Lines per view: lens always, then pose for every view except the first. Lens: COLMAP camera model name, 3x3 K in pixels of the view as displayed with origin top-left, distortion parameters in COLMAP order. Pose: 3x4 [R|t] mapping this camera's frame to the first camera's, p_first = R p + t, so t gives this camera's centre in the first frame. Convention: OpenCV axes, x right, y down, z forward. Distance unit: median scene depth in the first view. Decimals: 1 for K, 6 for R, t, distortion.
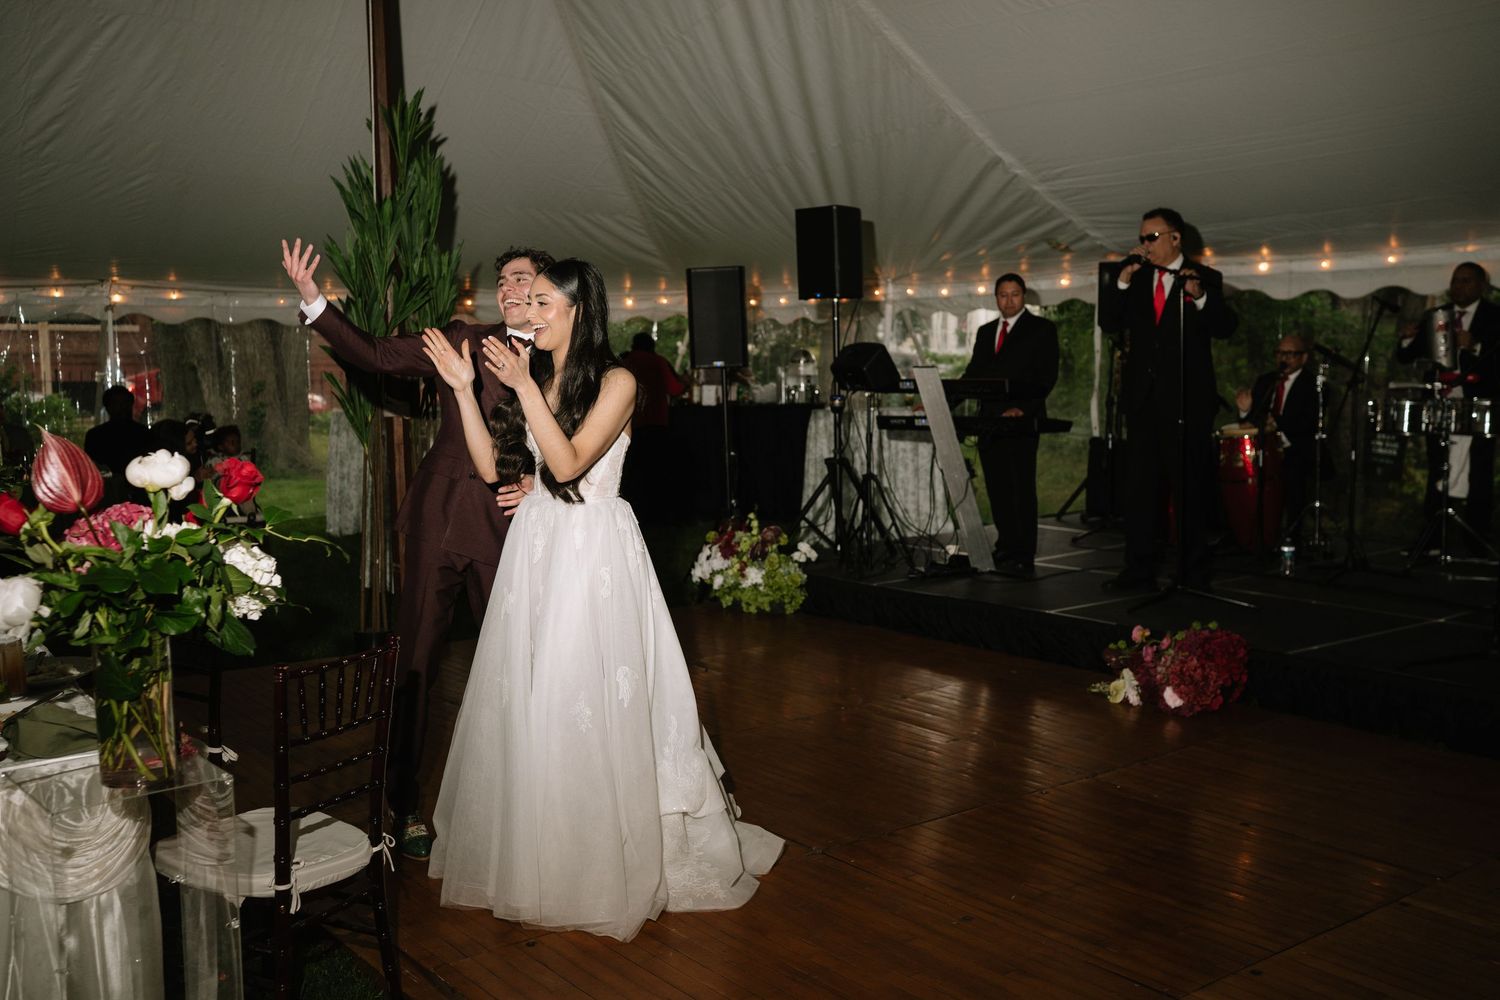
lens RADIAL K [[1446.3, 0, 732.0], [0, 1446.3, 505.5], [0, 0, 1]] dist [-0.002314, -0.001156]
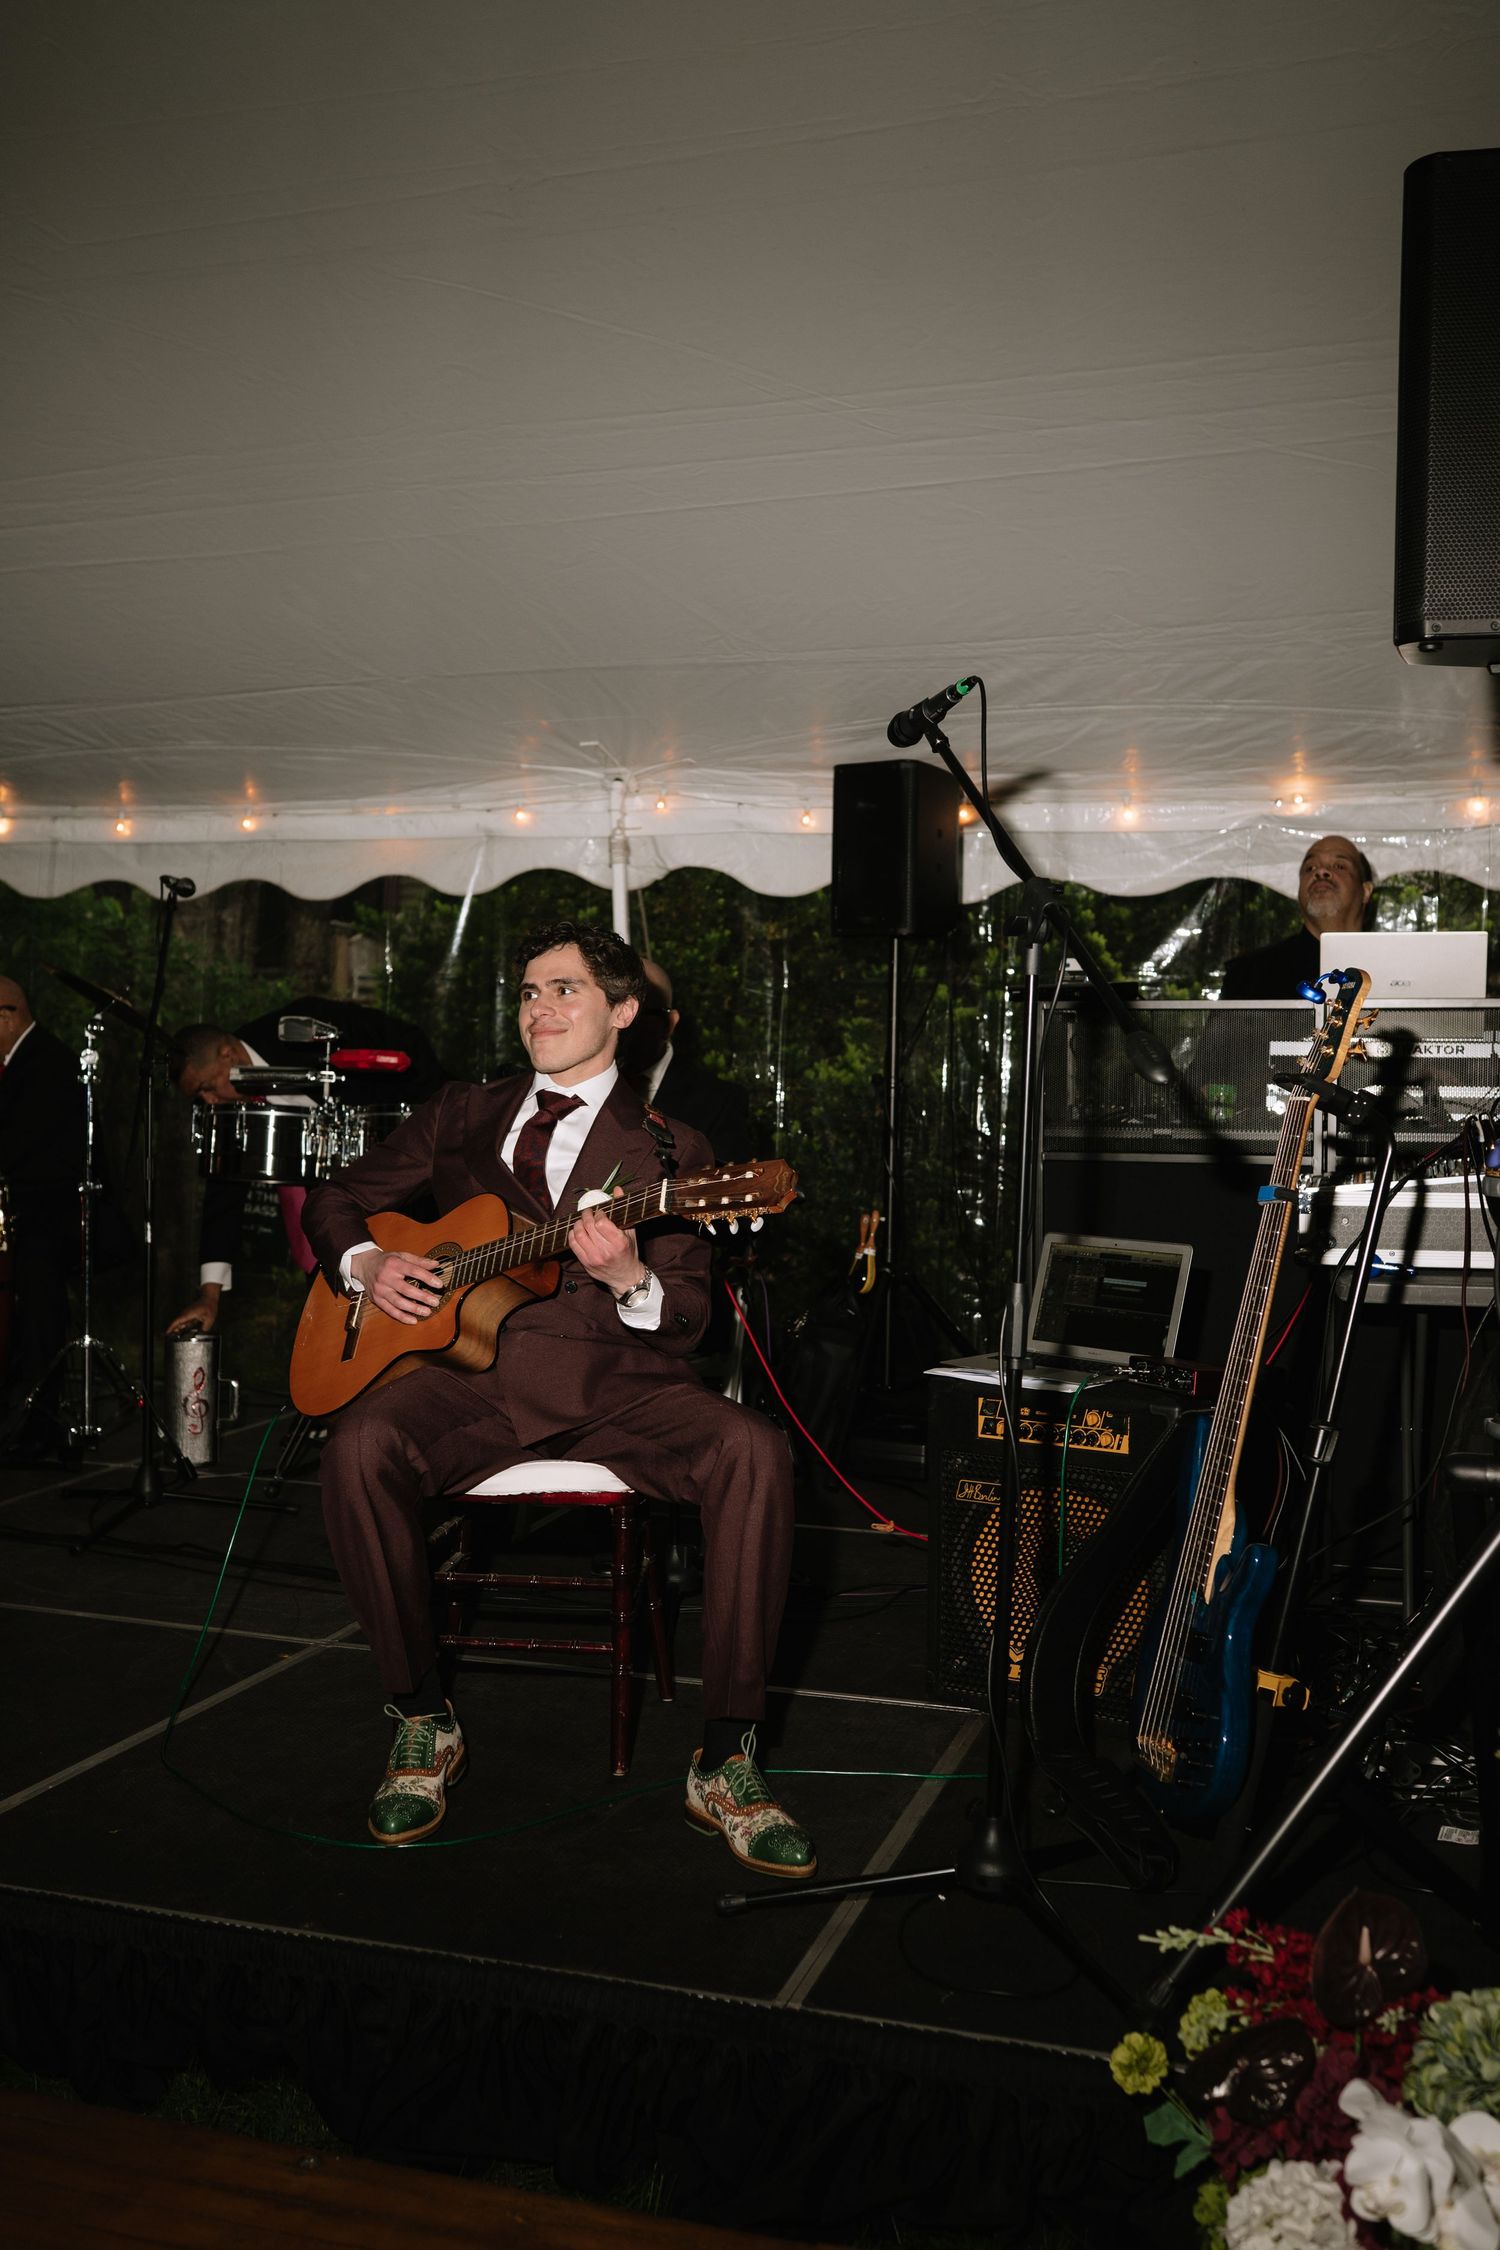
lens RADIAL K [[2184.2, 0, 743.8], [0, 2184.2, 1081.9], [0, 0, 1]] dist [0.007140, -0.004253]
pose [[0.813499, 0.020936, 0.581190, 0.160023], [0.031048, 0.996363, -0.079351, -0.017992], [-0.580738, 0.082597, 0.809890, 0.300769]]
